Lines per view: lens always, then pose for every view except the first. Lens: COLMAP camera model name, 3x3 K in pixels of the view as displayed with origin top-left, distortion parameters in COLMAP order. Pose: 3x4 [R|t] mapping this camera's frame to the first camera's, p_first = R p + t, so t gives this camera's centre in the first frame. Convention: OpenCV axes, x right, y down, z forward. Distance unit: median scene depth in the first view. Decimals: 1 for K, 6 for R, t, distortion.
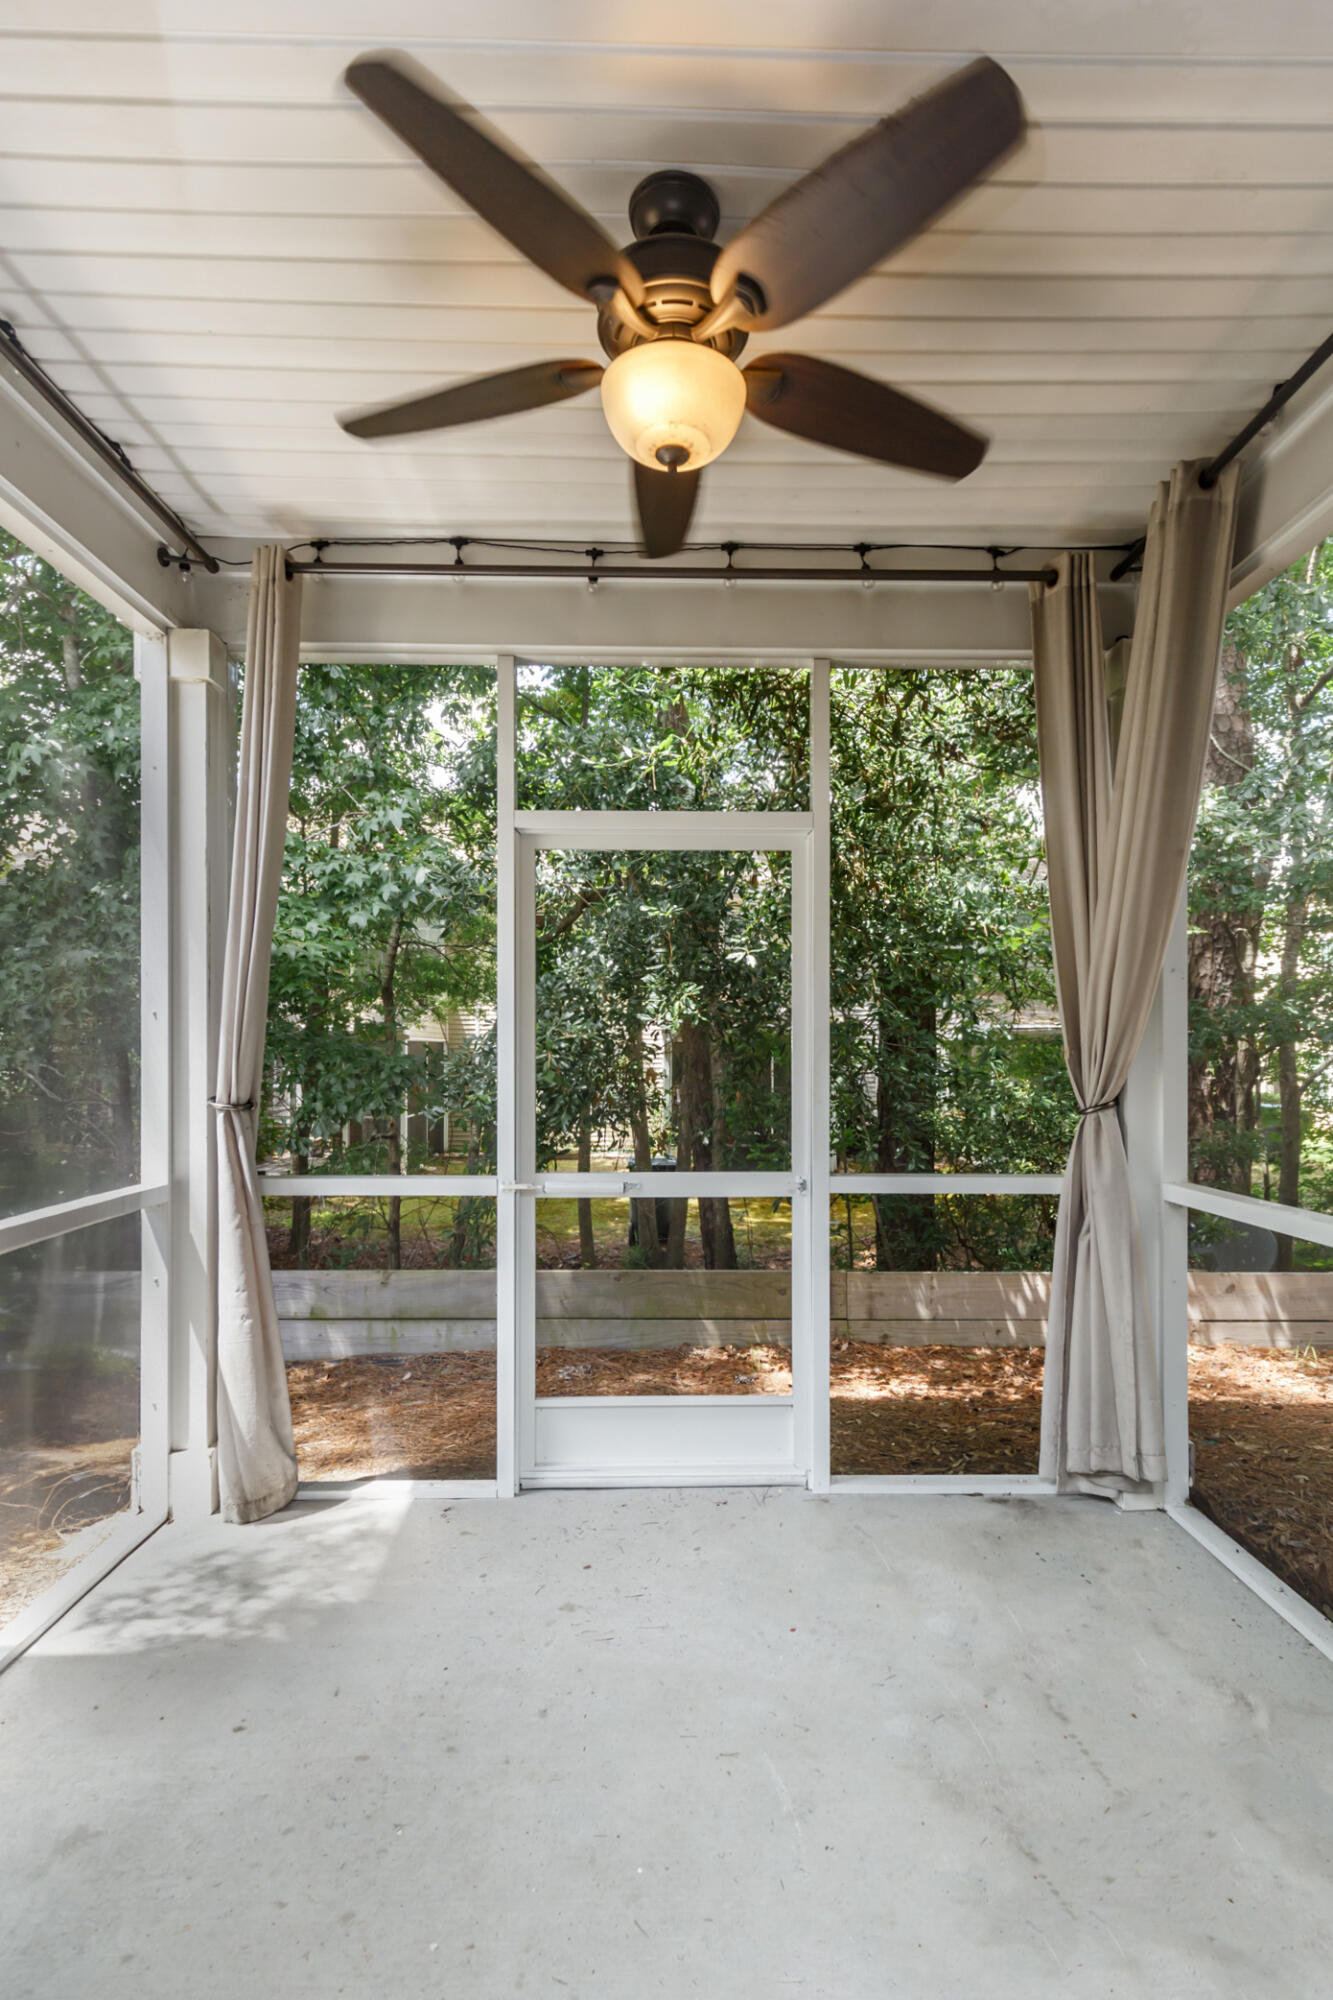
lens RADIAL K [[932.1, 0, 688.4], [0, 932.1, 1049.3], [0, 0, 1]] dist [0.044431, 0.000366]
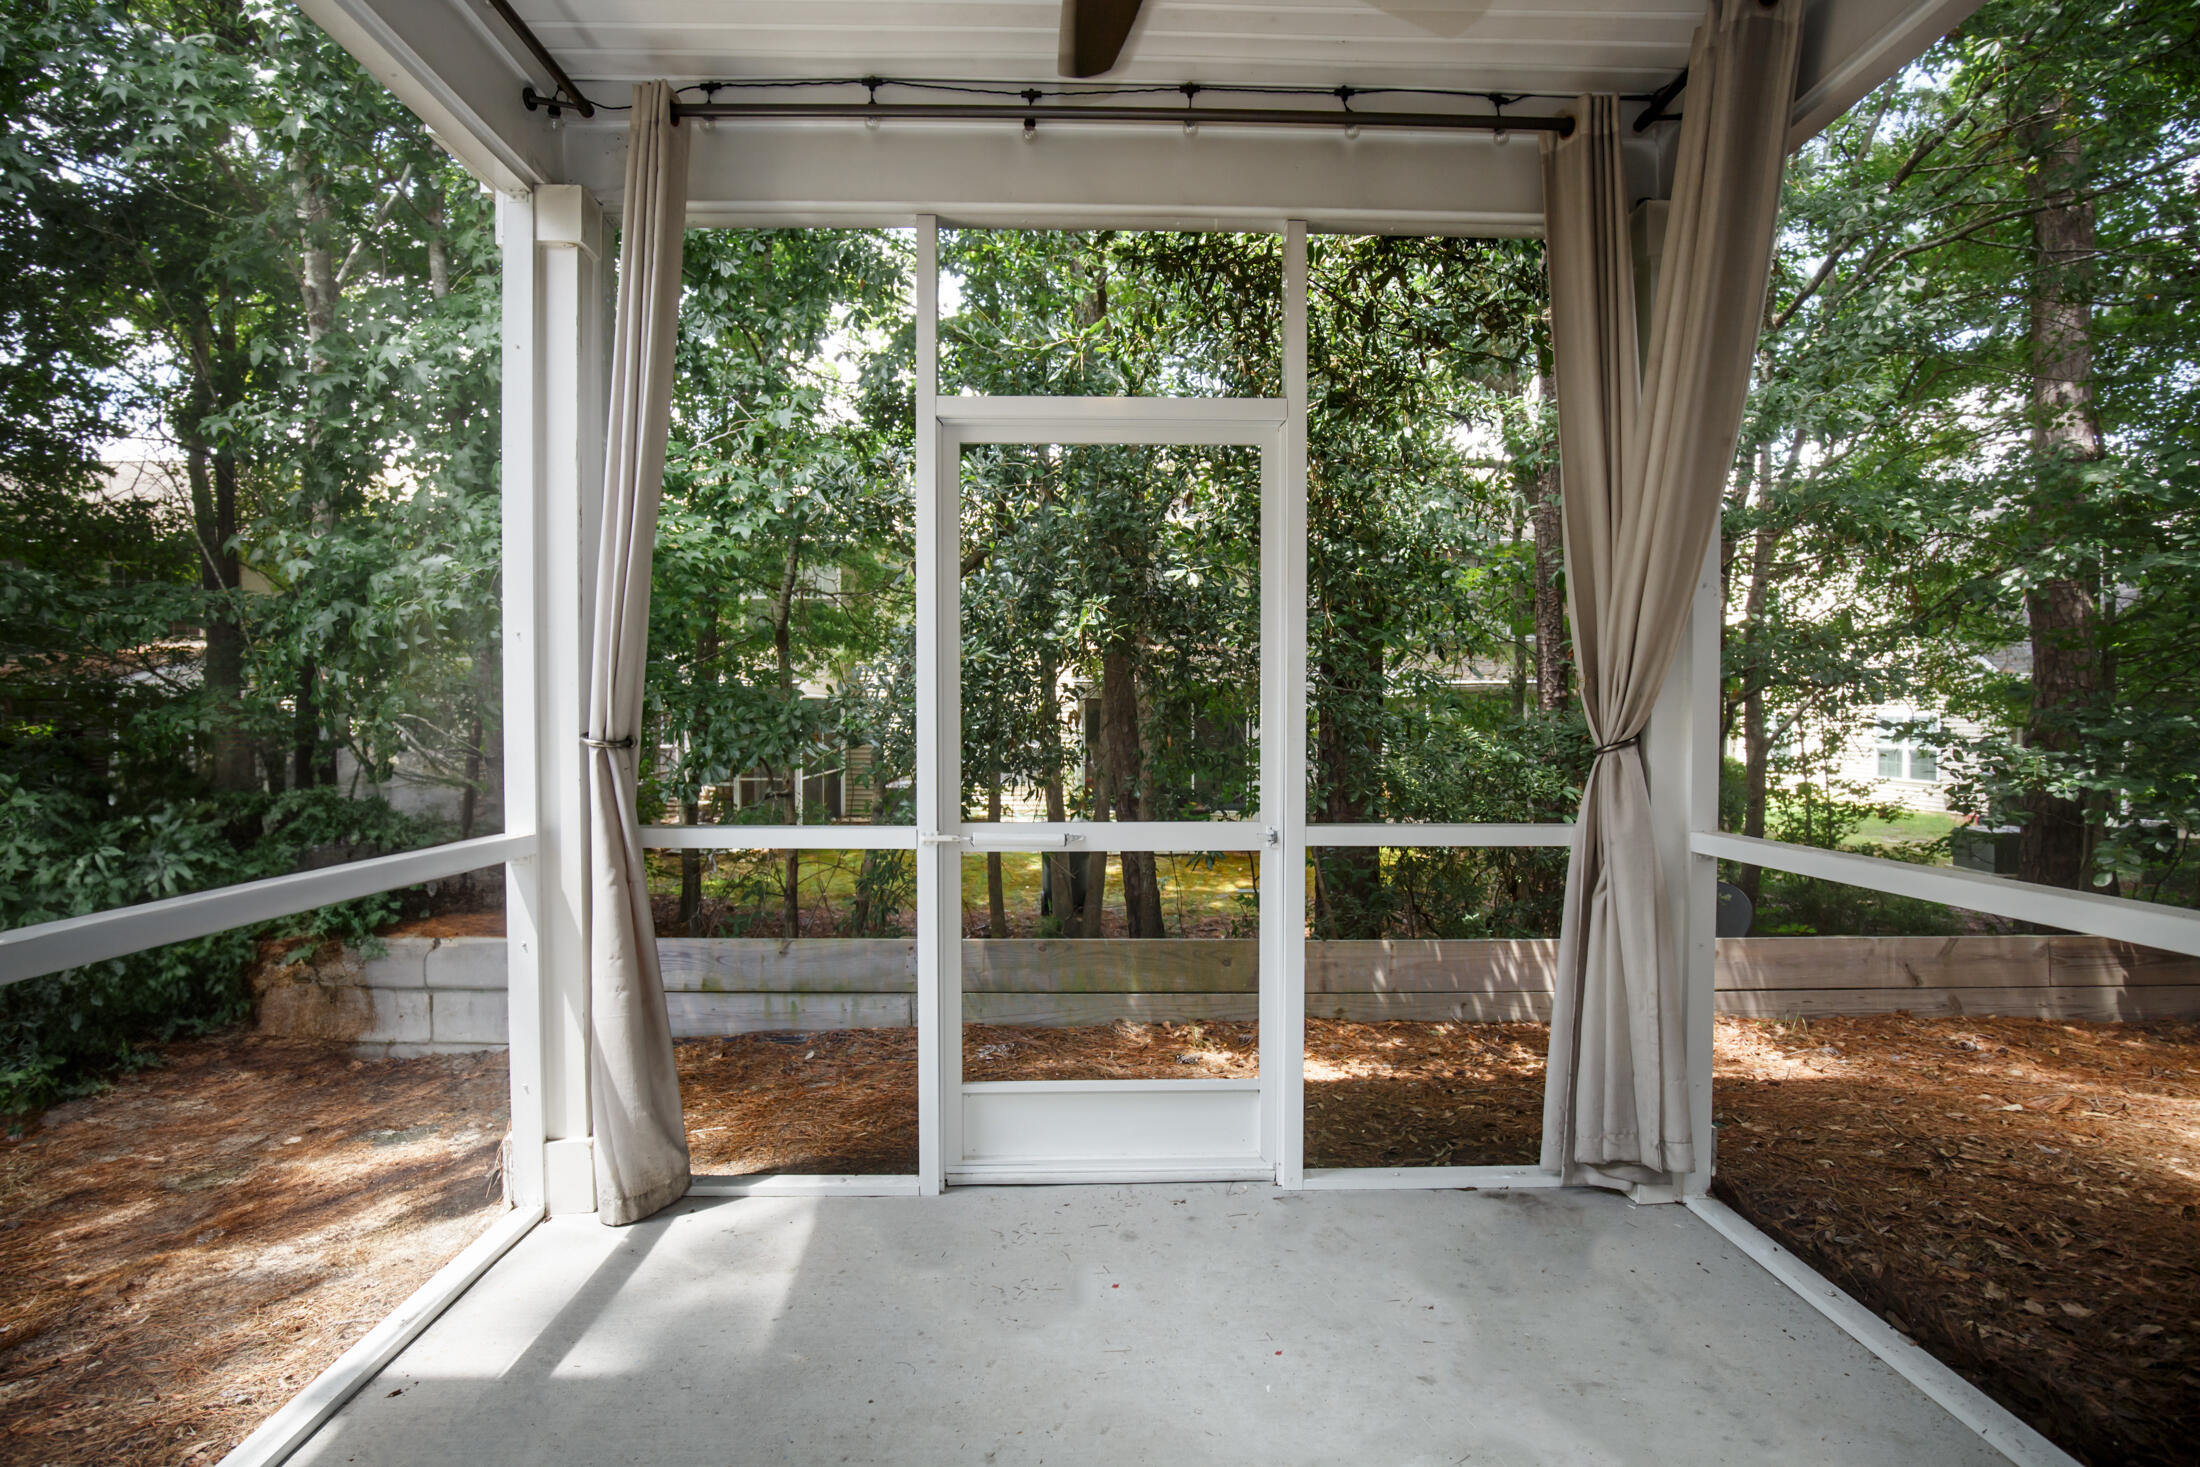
lens RADIAL K [[991.4, 0, 1106.7], [0, 991.4, 725.7], [0, 0, 1]] dist [0.003934, 0.000421]
pose [[0.999976, 0.000126, 0.006896, -0.036412], [-0.000242, 0.999858, 0.016833, 0.027665], [-0.006893, -0.016835, 0.999835, 0.091539]]
